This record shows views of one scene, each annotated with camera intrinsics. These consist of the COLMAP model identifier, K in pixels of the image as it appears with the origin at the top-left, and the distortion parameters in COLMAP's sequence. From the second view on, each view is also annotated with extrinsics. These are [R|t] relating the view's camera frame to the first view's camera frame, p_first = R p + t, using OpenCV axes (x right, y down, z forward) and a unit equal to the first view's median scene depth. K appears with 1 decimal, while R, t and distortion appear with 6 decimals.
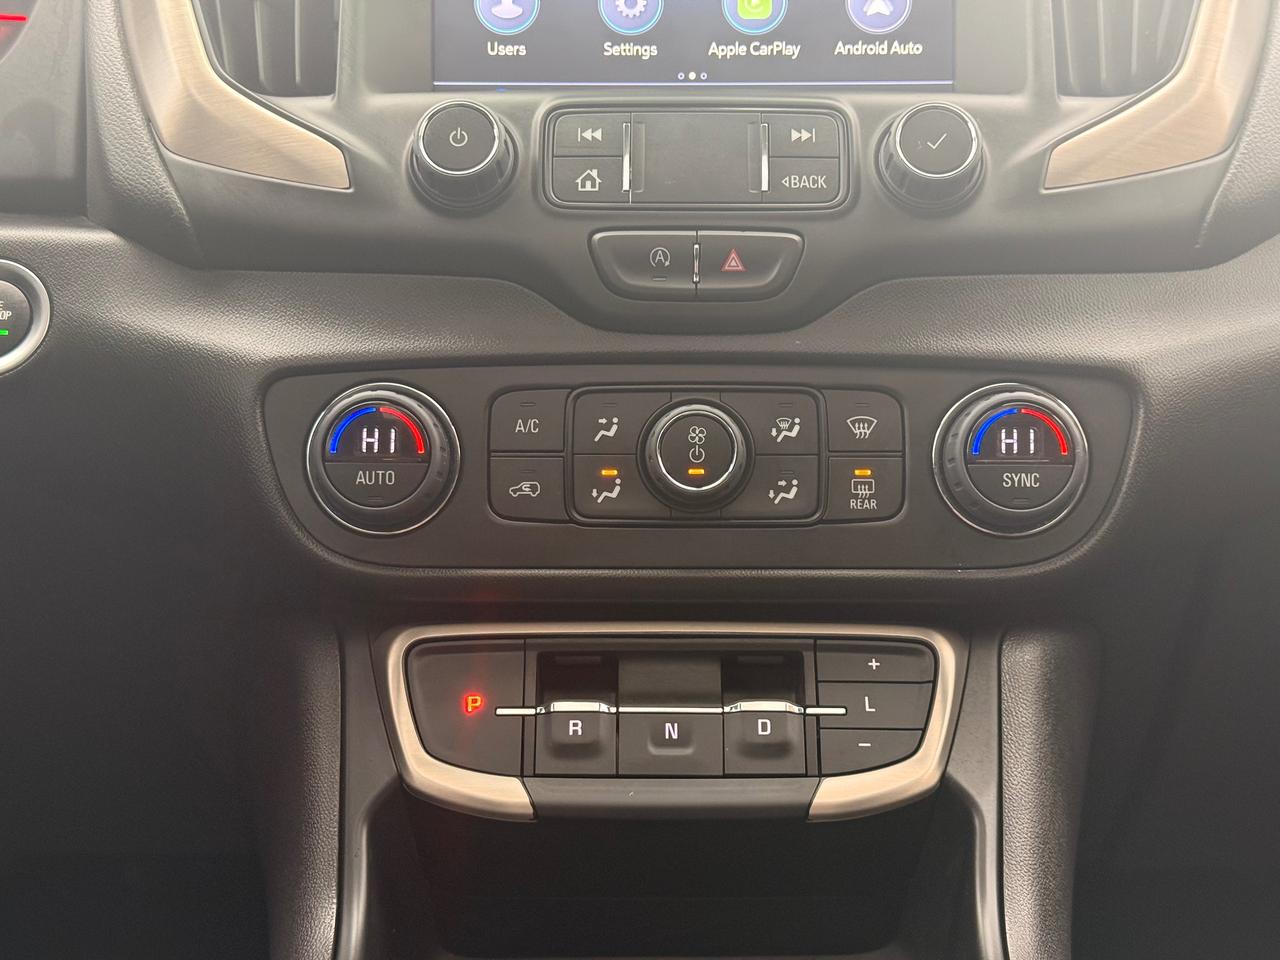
lens RADIAL K [[1808.3, 0, 635.1], [0, 1808.3, 485.0], [0, 0, 1]] dist [0.170905, -0.269927]
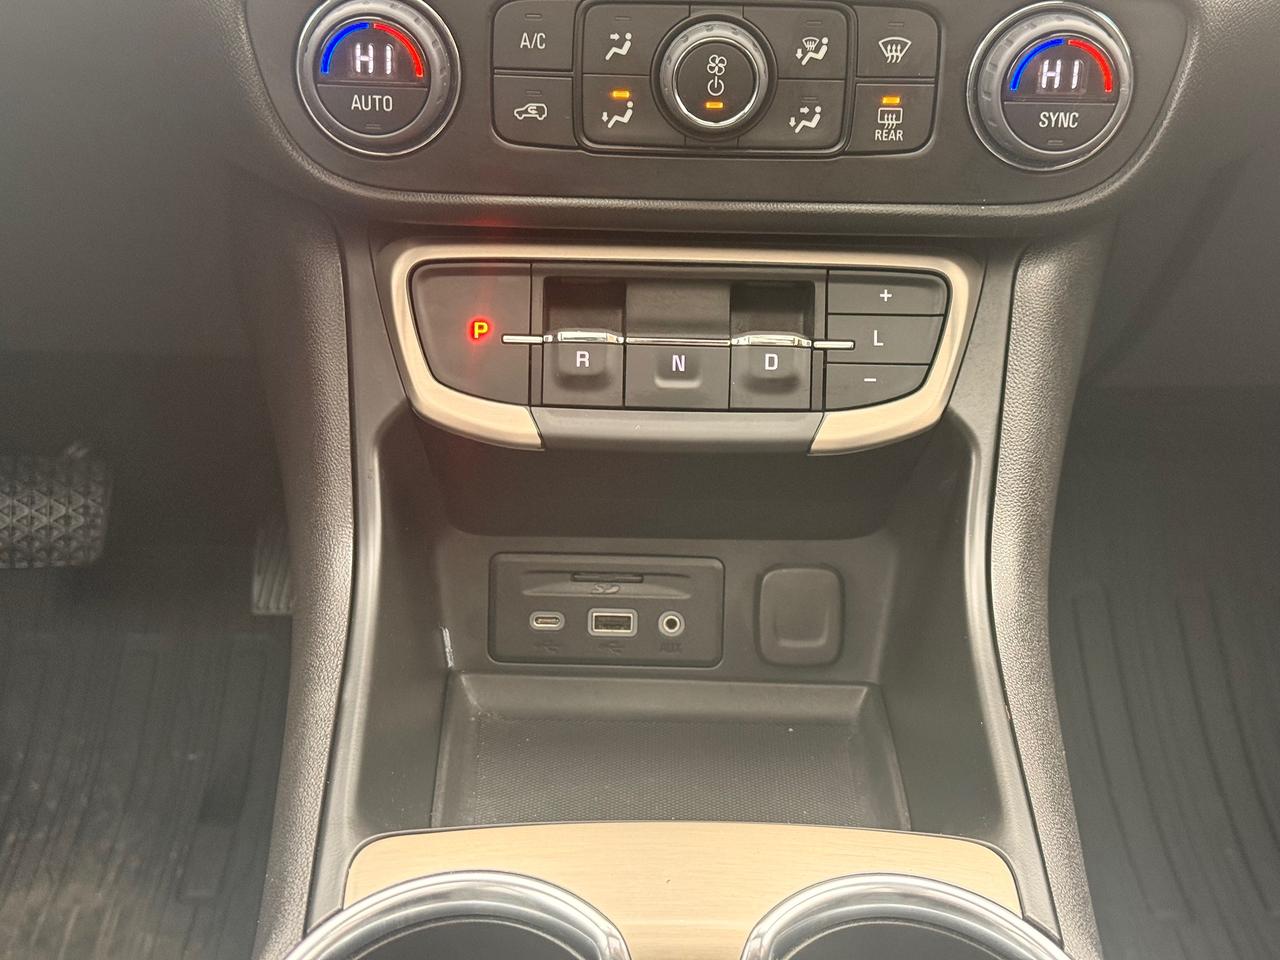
lens RADIAL K [[1808.3, 0, 635.1], [0, 1808.3, 485.0], [0, 0, 1]] dist [0.170905, -0.269927]
pose [[0.999744, 0.019124, 0.012130, -0.014545], [-0.022333, 0.921448, 0.387860, -0.186769], [-0.003760, -0.388032, 0.921638, 0.052436]]
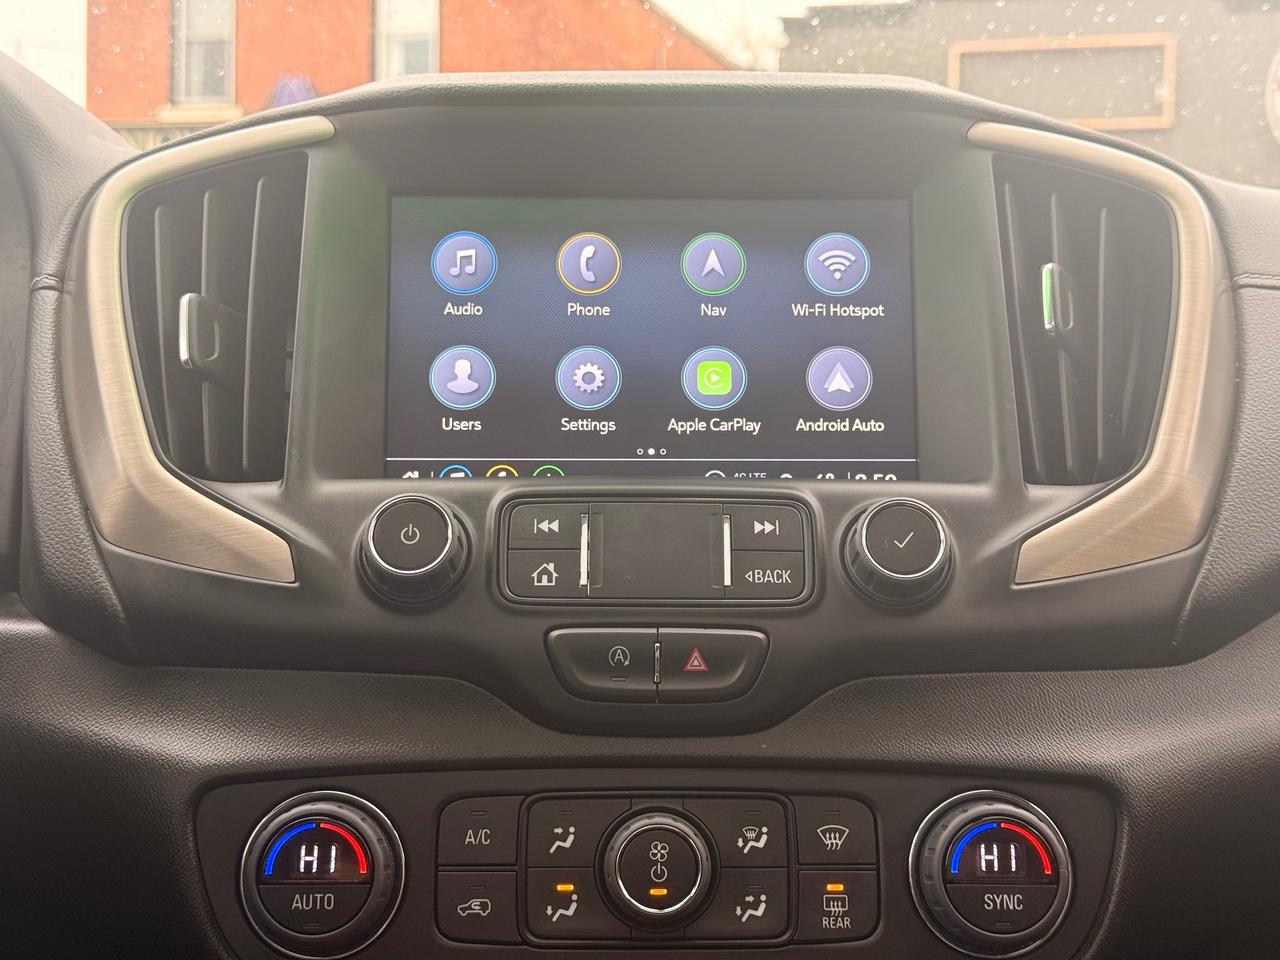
lens RADIAL K [[1808.3, 0, 635.1], [0, 1808.3, 485.0], [0, 0, 1]] dist [0.170905, -0.269927]
pose [[0.999691, 0.000610, 0.024855, -0.001703], [0.002077, 0.994157, -0.107923, -0.112175], [-0.024776, 0.107942, 0.993848, 0.040055]]
